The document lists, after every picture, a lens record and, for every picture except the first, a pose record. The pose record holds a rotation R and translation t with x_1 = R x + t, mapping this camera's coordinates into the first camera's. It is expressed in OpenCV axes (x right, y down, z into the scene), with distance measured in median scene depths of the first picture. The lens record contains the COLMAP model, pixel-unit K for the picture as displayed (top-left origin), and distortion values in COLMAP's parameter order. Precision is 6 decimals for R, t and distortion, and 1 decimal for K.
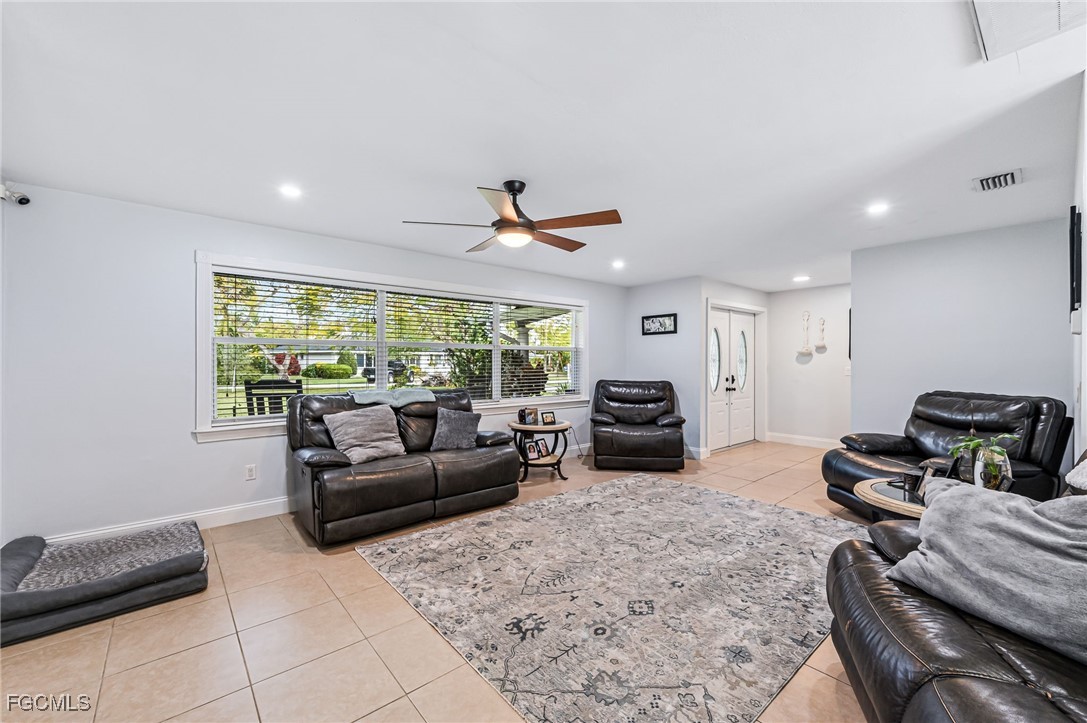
lens RADIAL K [[431.6, 0, 543.5], [0, 431.6, 361.5], [0, 0, 1]] dist [-0.000555, -0.000009]
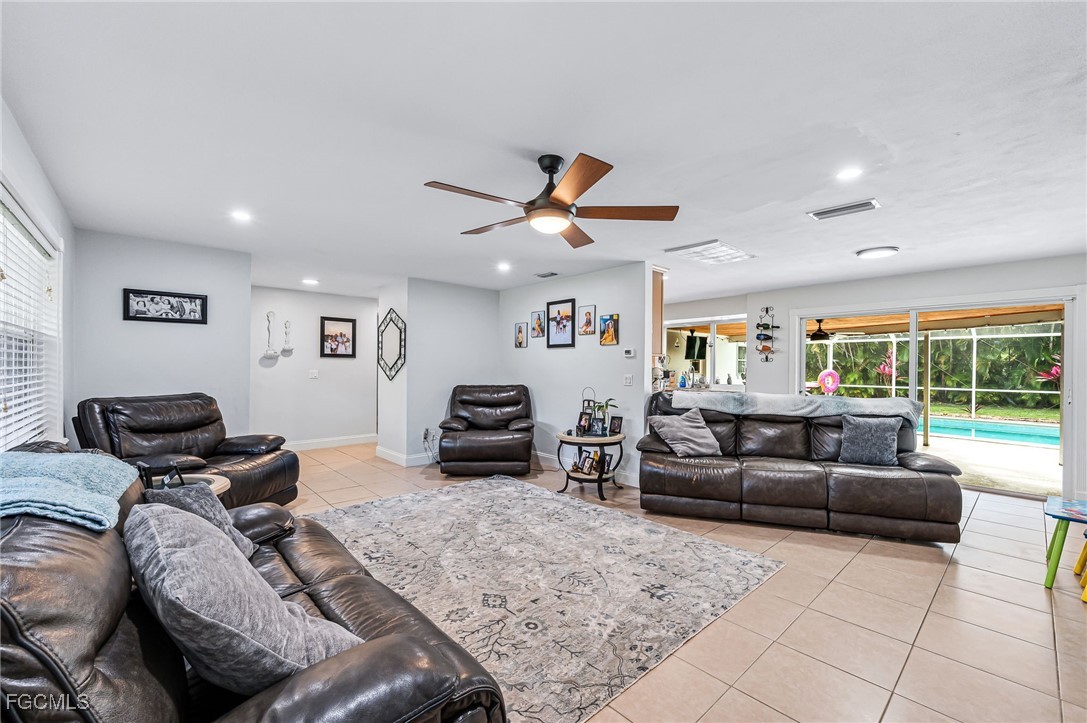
lens RADIAL K [[448.8, 0, 542.8], [0, 448.8, 367.9], [0, 0, 1]] dist [-0.001231, -0.000046]
pose [[-0.022866, -0.003055, 0.999734, -0.665021], [-0.006269, 0.999976, 0.002913, 0.000172], [-0.999719, -0.006201, -0.022885, 0.717963]]
